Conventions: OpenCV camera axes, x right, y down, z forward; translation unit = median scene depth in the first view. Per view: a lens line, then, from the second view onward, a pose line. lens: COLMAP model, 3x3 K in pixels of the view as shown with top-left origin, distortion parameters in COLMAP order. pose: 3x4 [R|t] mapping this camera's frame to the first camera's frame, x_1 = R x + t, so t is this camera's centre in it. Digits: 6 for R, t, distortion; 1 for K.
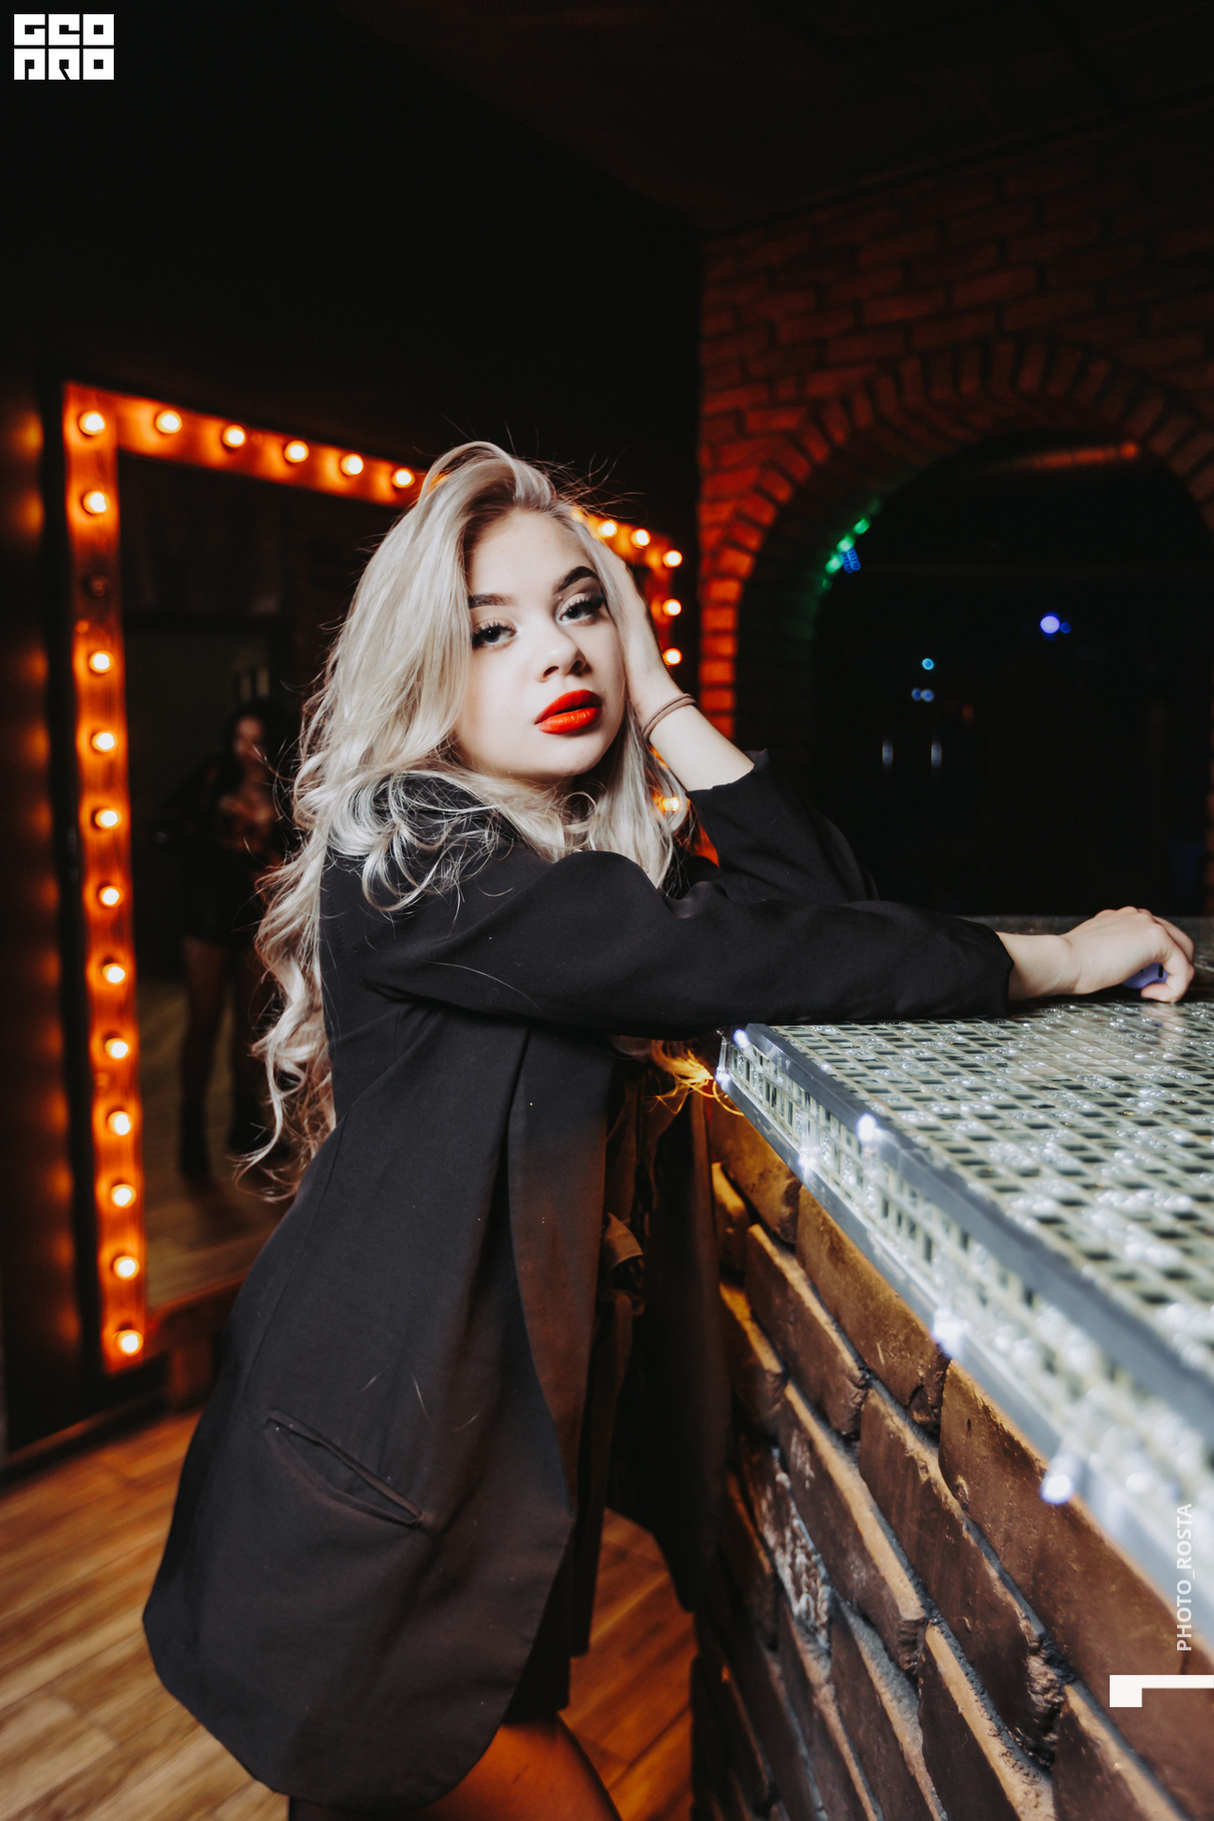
lens RADIAL K [[1341.6, 0, 612.2], [0, 1341.6, 904.7], [0, 0, 1]] dist [-0.036761, 0.031485]
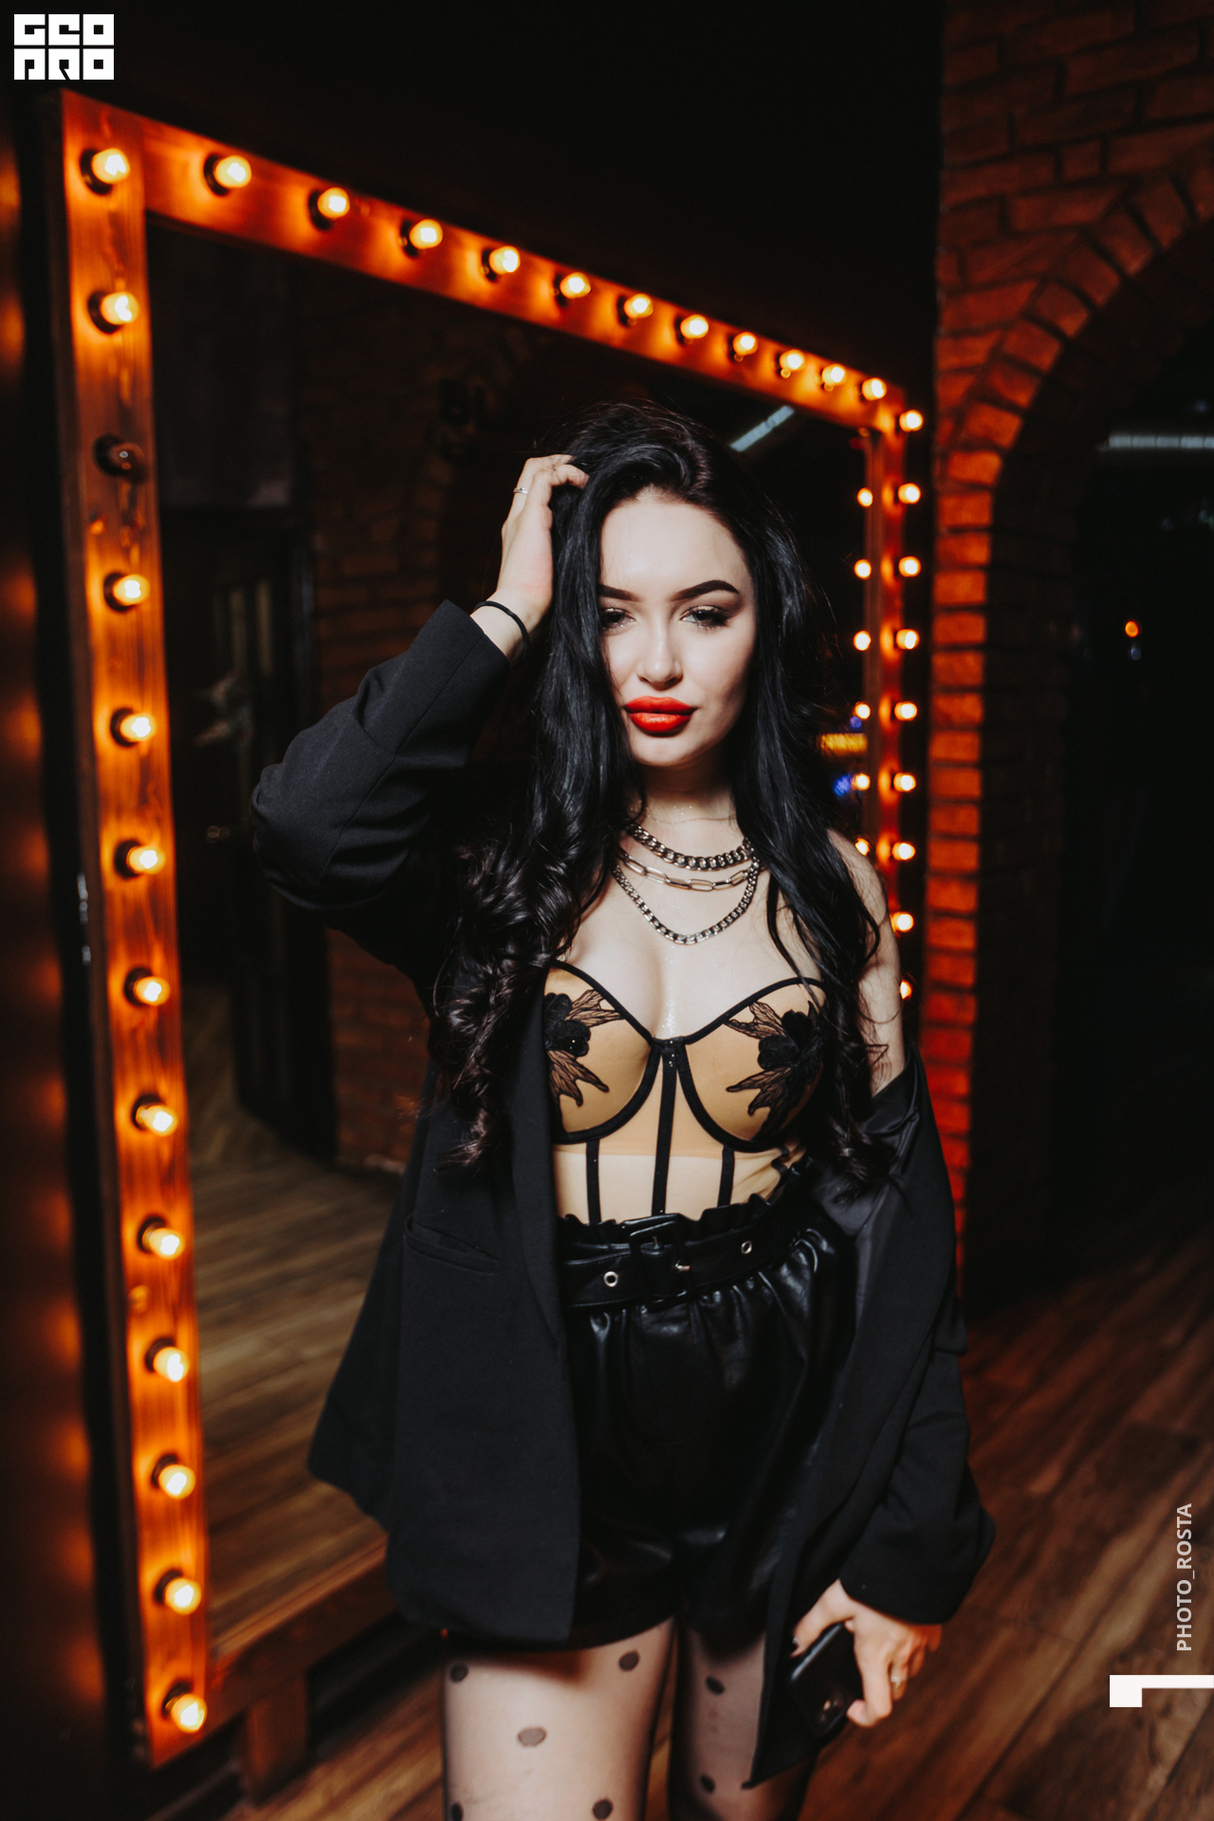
lens RADIAL K [[1561.3, 0, 603.8], [0, 1561.3, 913.6], [0, 0, 1]] dist [-0.000623, 0.007380]
pose [[0.999989, -0.004299, -0.002023, -0.172040], [0.004382, 0.999064, 0.043044, -0.067405], [0.001837, -0.043052, 0.999071, 0.307577]]
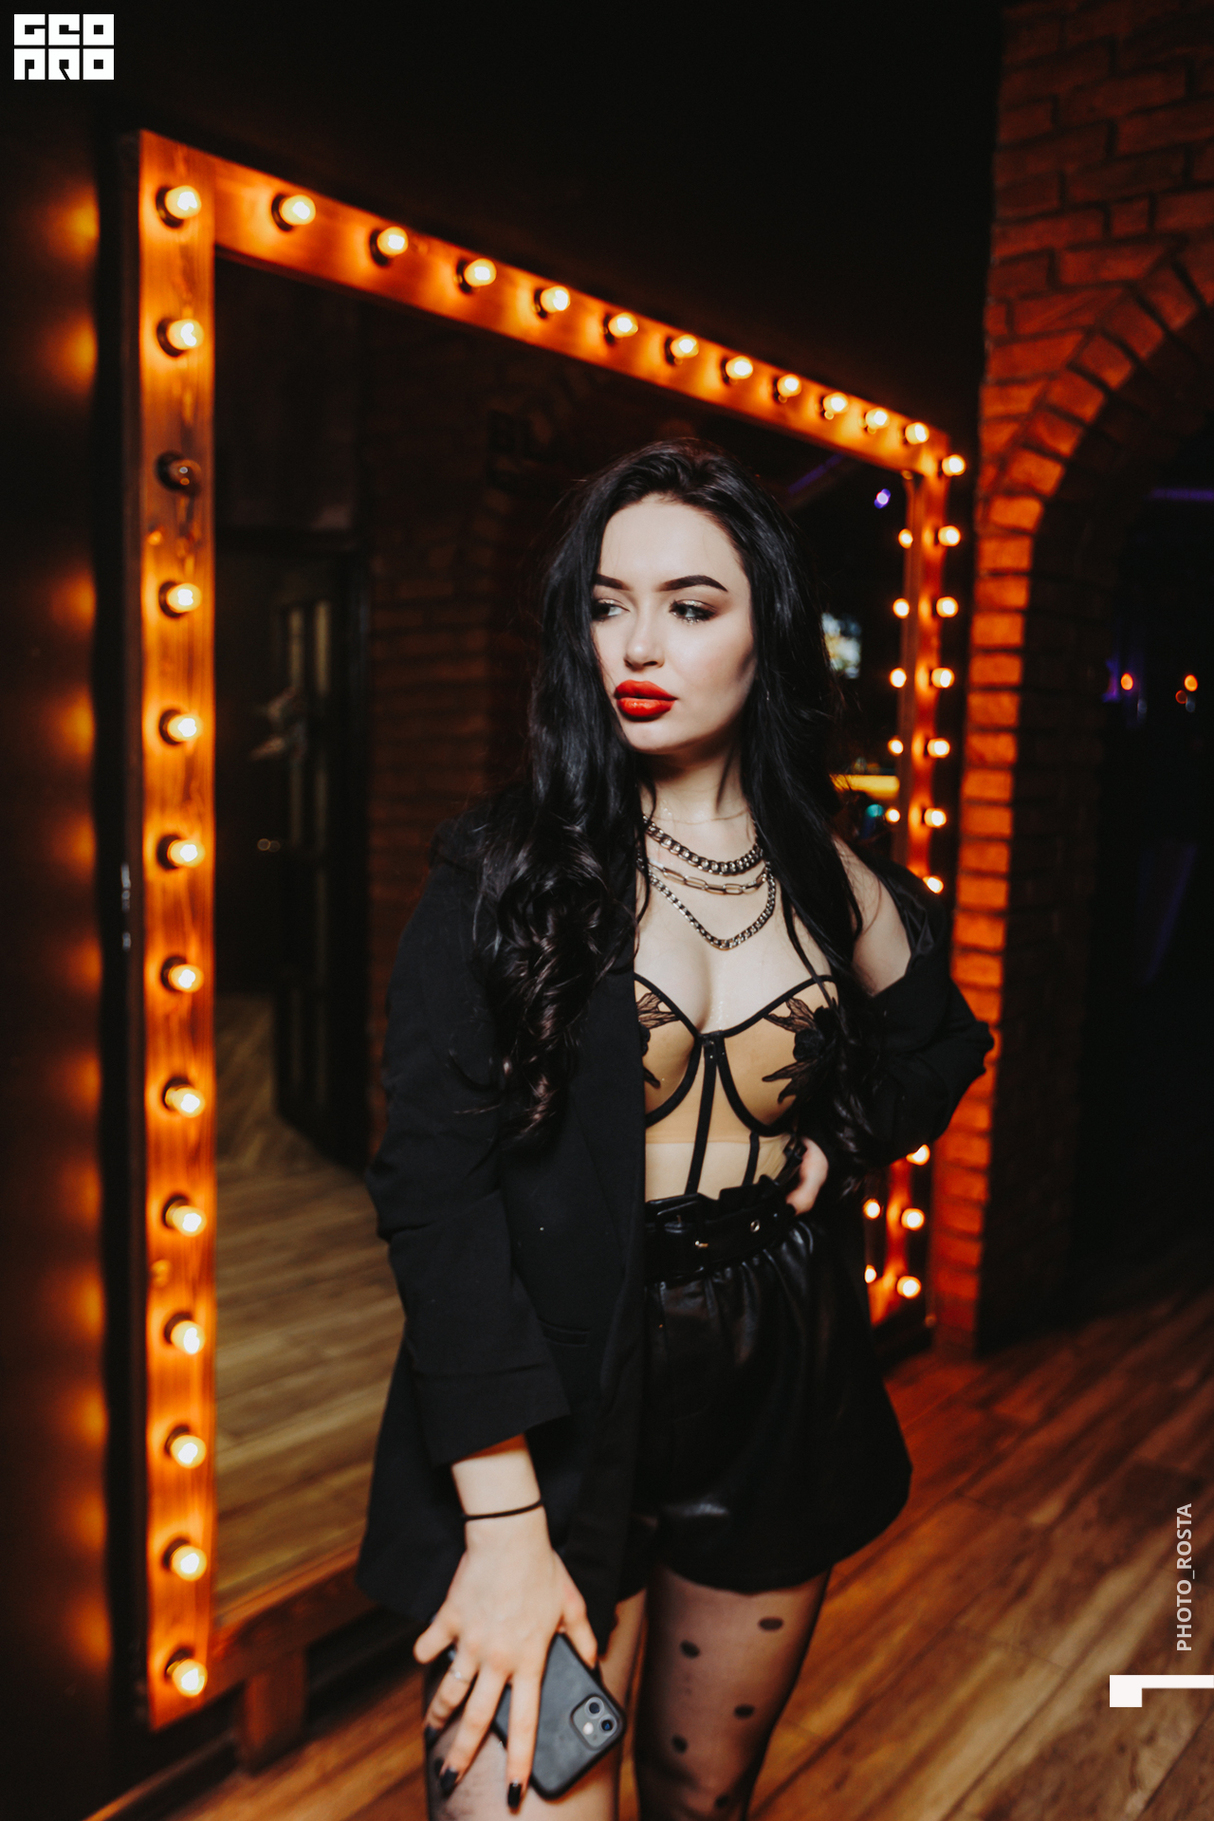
lens RADIAL K [[1561.3, 0, 603.8], [0, 1561.3, 913.6], [0, 0, 1]] dist [-0.000623, 0.007380]
pose [[0.998759, 0.036024, -0.034403, -0.155936], [-0.035296, 0.999145, 0.021522, -0.057145], [0.035149, -0.020281, 0.999176, 0.278059]]
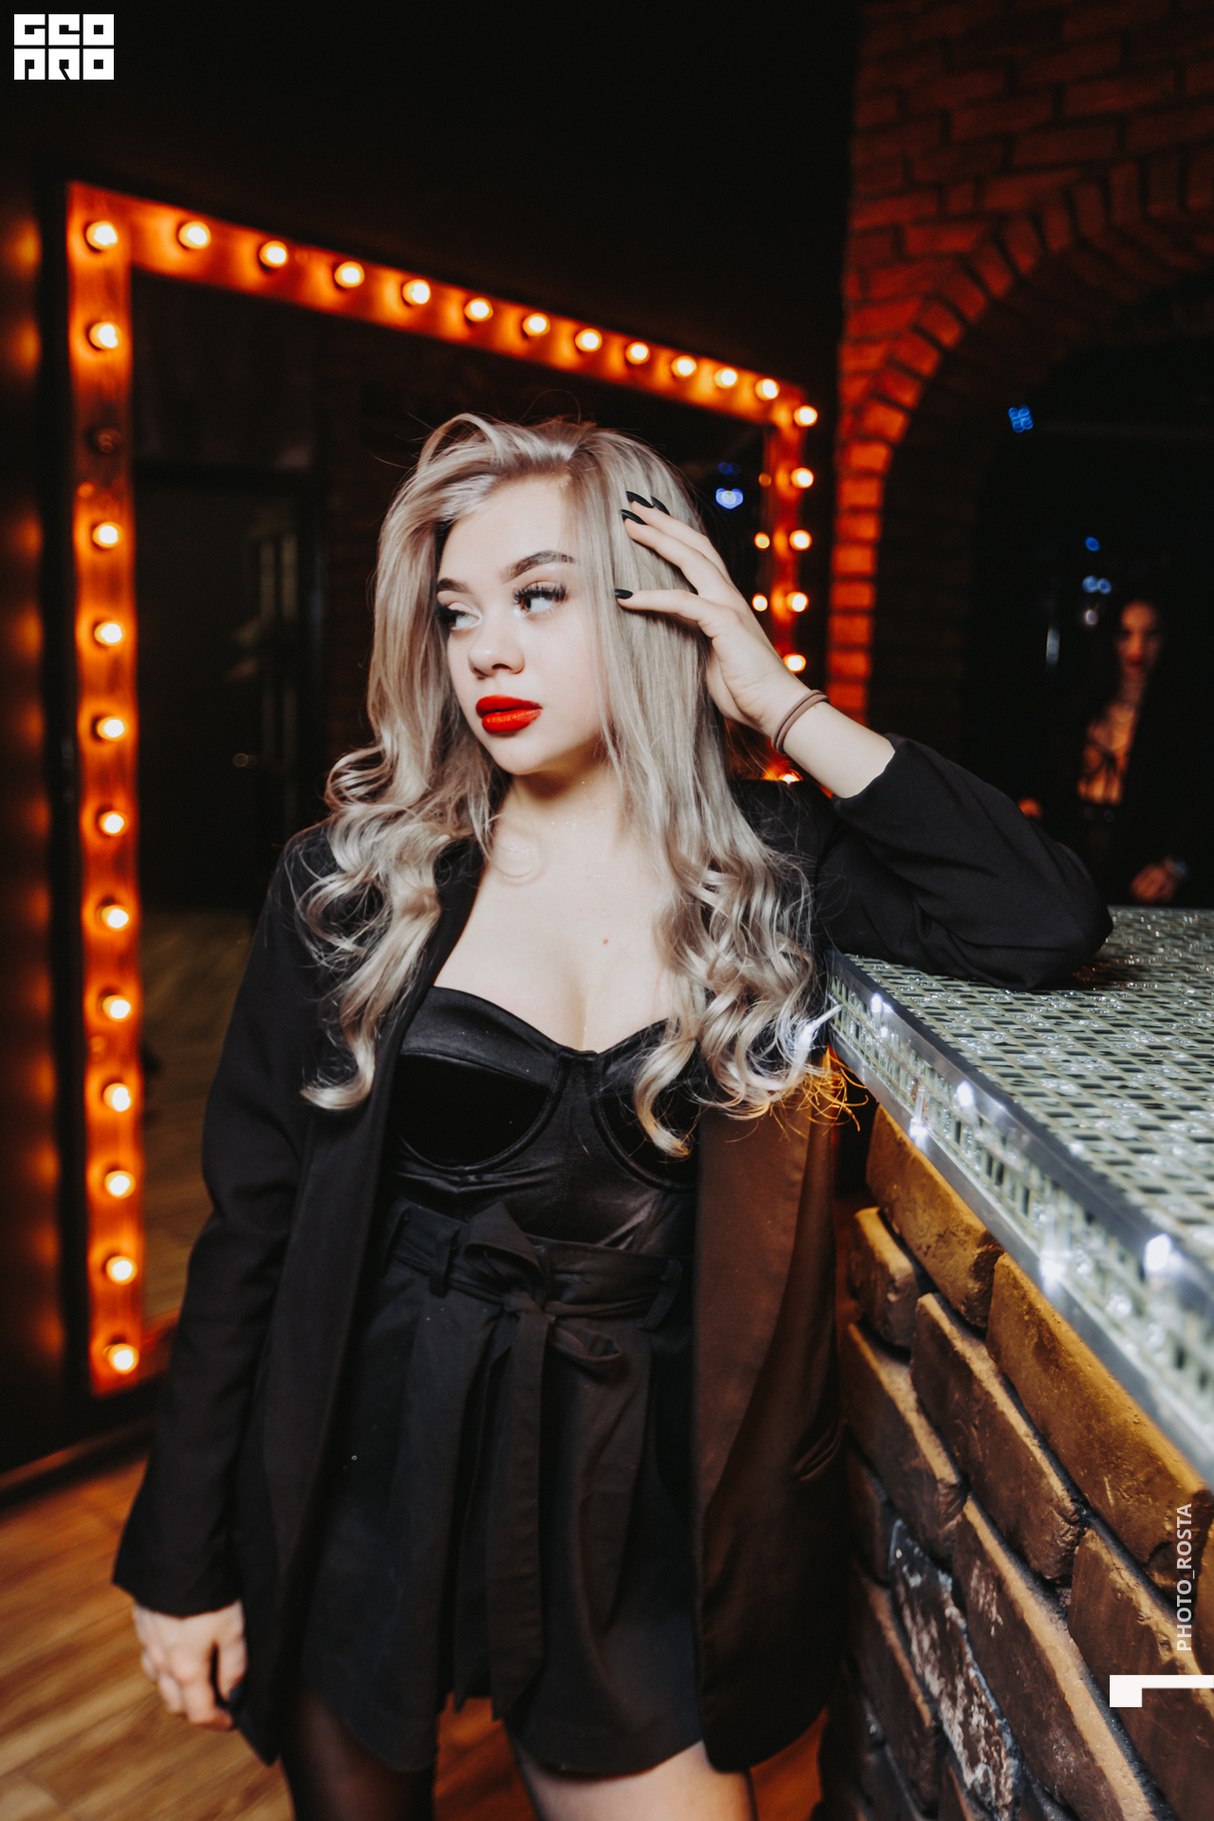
lens RADIAL K [[1637.8, 0, 607.0], [0, 1637.8, 910.5], [0, 0, 1]] dist [-0.004244, 0.006168]
pose [[0.997966, 0.038922, -0.050478, -0.019200], [-0.036339, 0.998031, 0.051130, -0.015004], [0.052369, -0.049192, 0.997415, 0.008539]]
